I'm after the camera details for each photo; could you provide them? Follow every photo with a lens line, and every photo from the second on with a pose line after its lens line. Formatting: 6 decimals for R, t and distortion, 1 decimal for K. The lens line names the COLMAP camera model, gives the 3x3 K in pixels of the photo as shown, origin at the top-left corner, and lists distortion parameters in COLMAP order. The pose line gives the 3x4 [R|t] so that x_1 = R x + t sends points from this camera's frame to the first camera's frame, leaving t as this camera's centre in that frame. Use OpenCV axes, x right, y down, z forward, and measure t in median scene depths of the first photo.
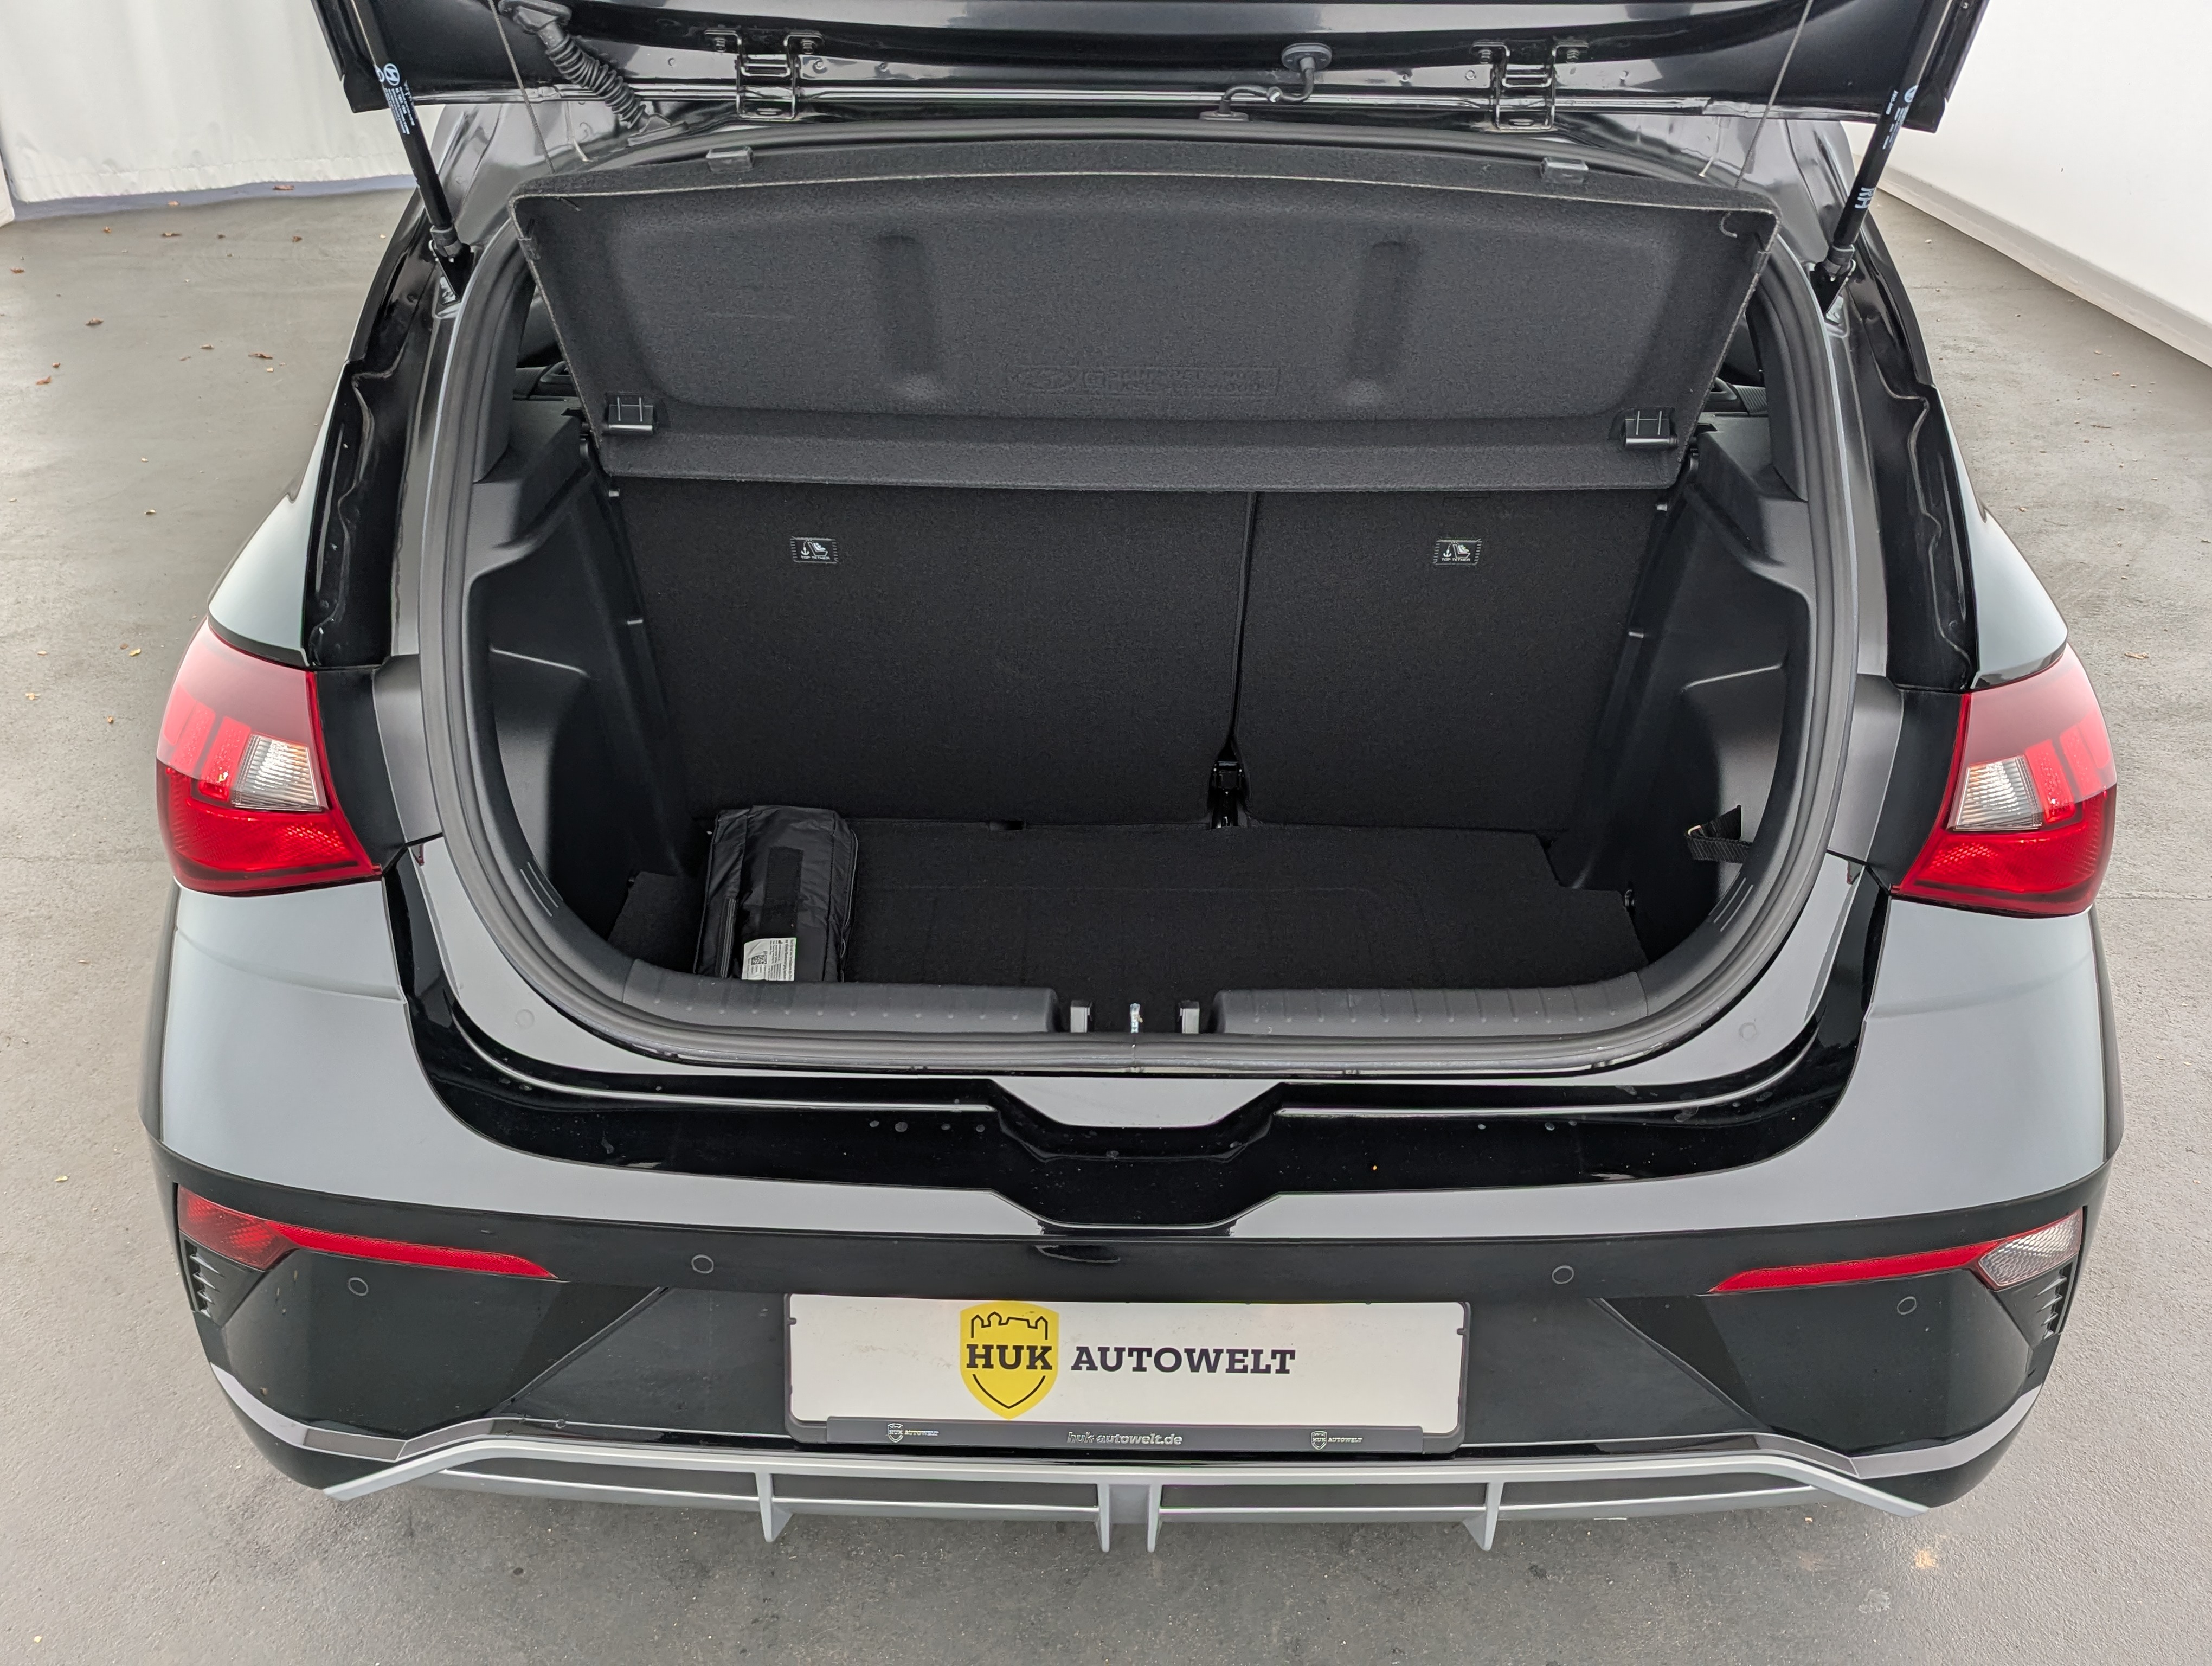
lens RADIAL K [[2083.0, 0, 1095.0], [0, 2083.0, 805.5], [0, 0, 1]] dist [0.050608, -0.010531]
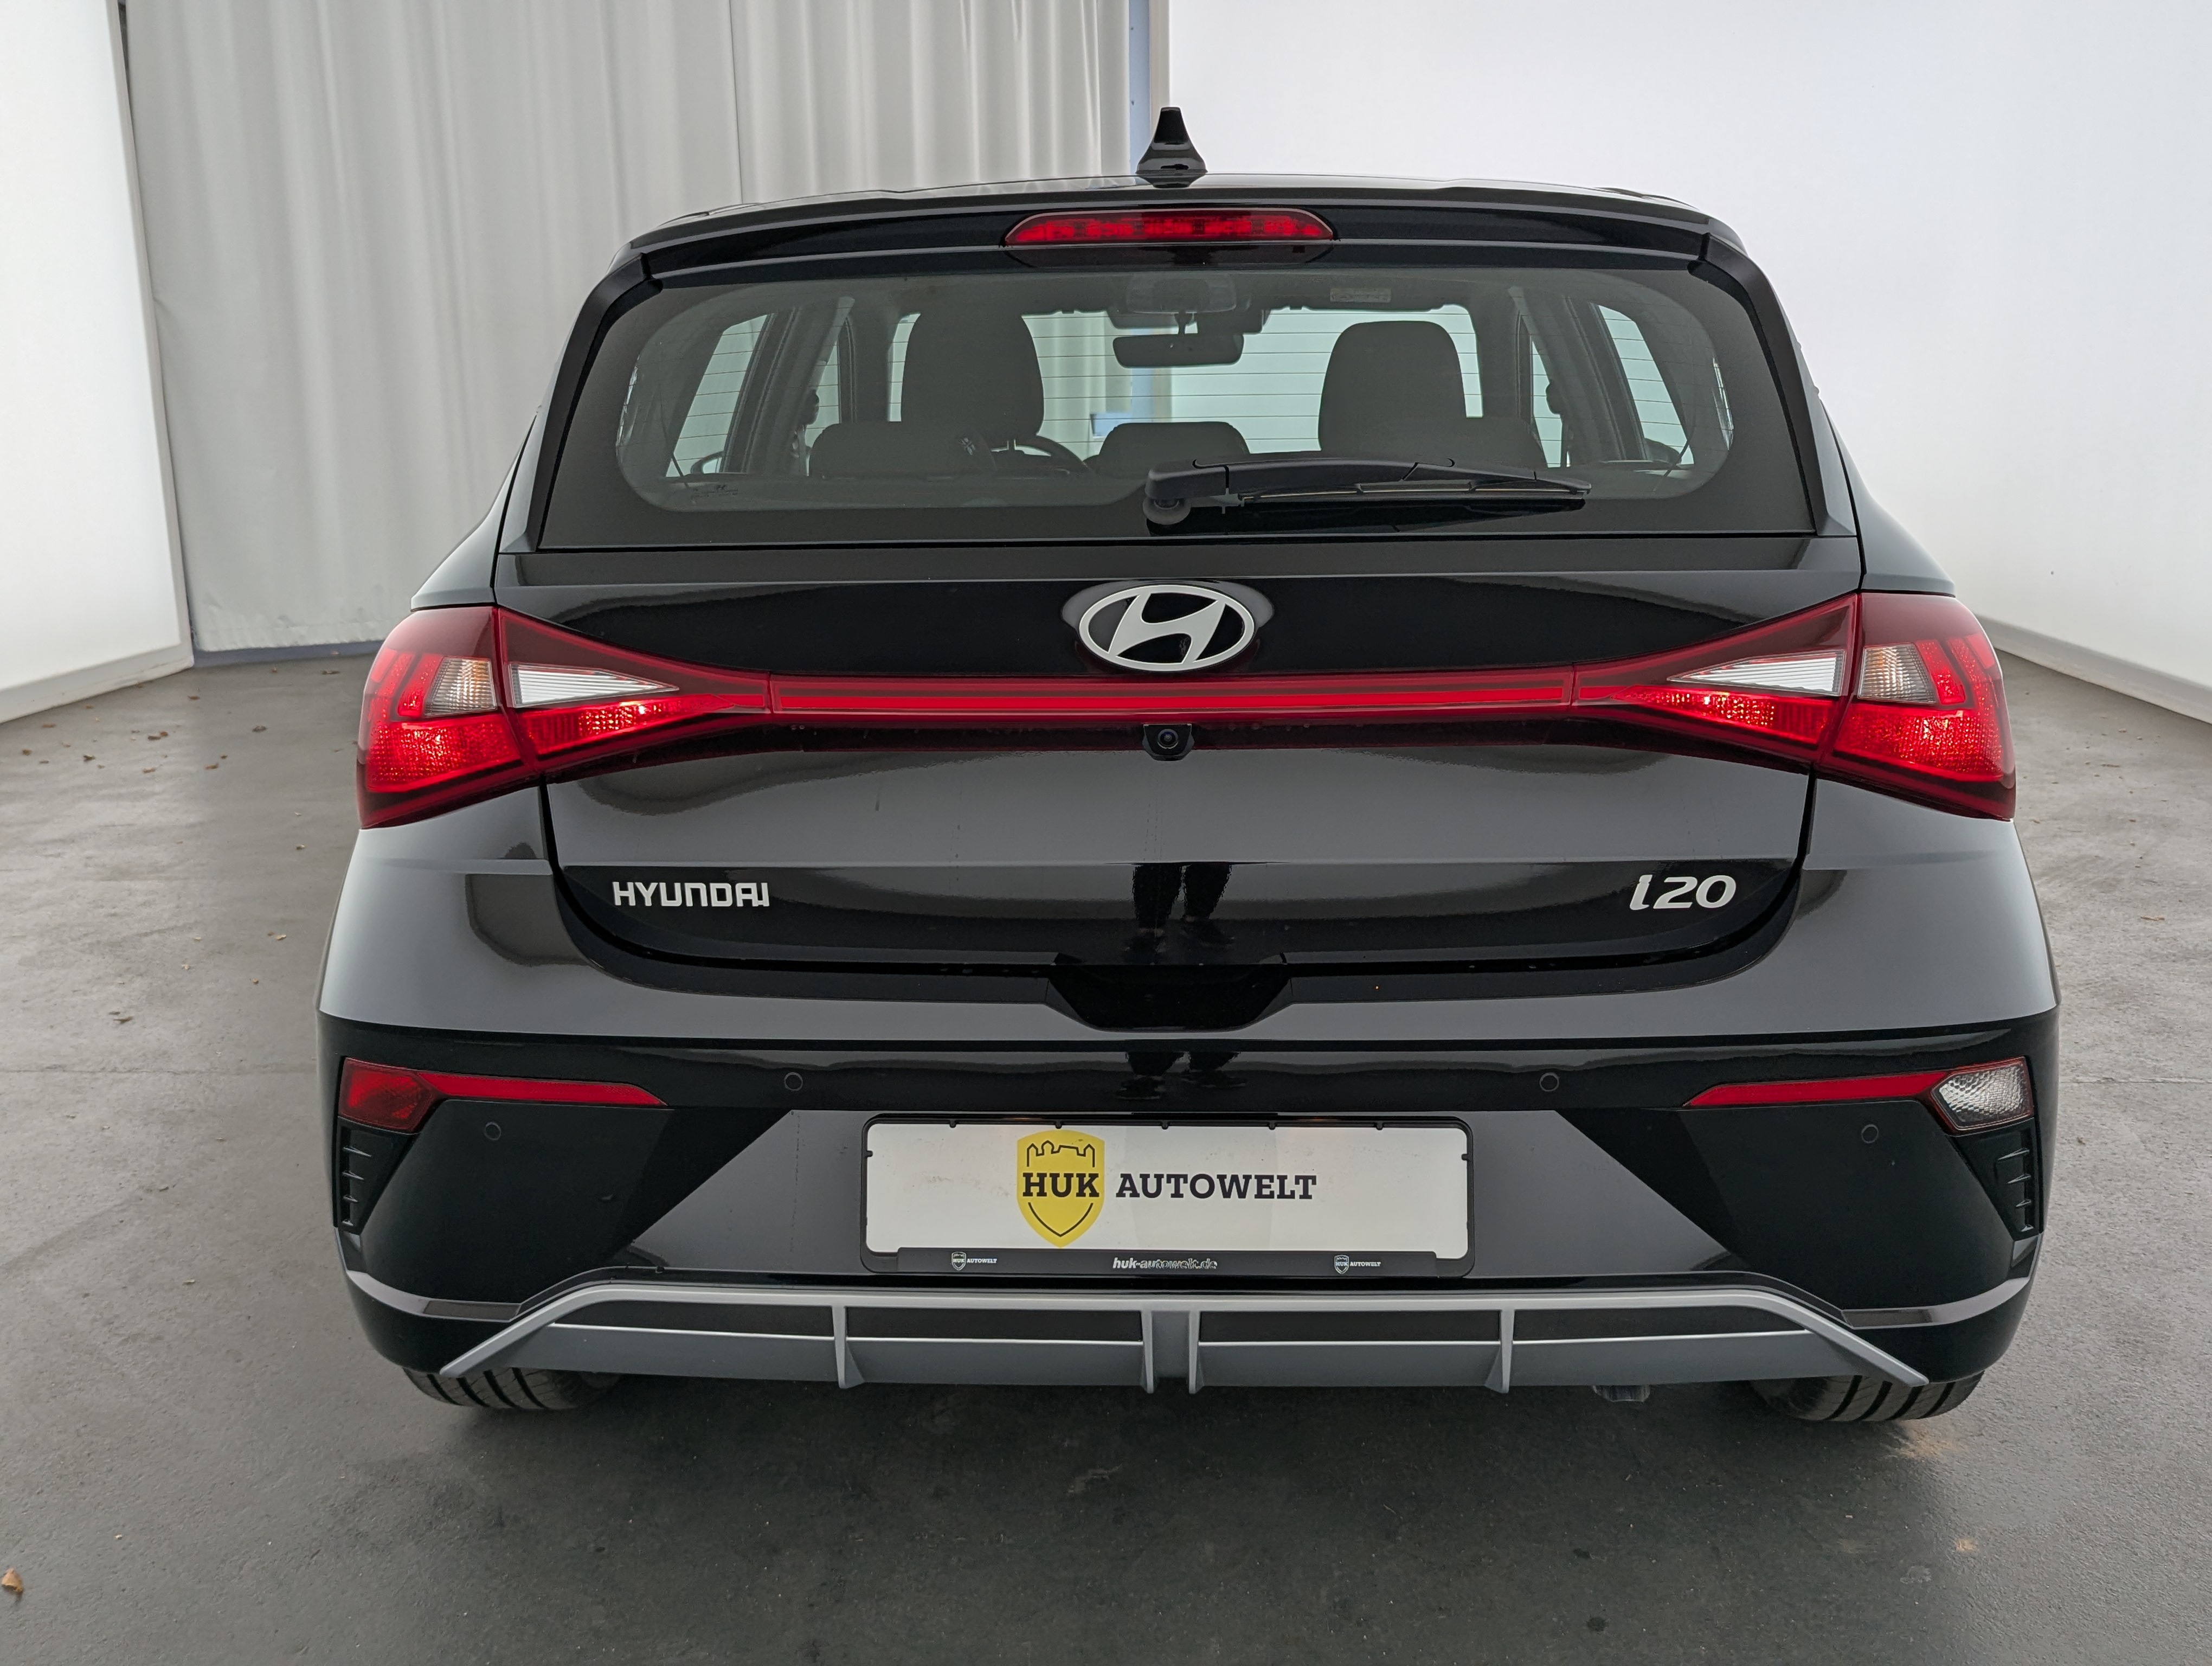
lens RADIAL K [[2111.4, 0, 1076.1], [0, 2111.4, 787.5], [0, 0, 1]] dist [0.092366, -0.106754]
pose [[0.998807, -0.014847, -0.046517, 0.023211], [0.001024, 0.958810, -0.284047, 0.381429], [0.048818, 0.283661, 0.957681, -0.148956]]
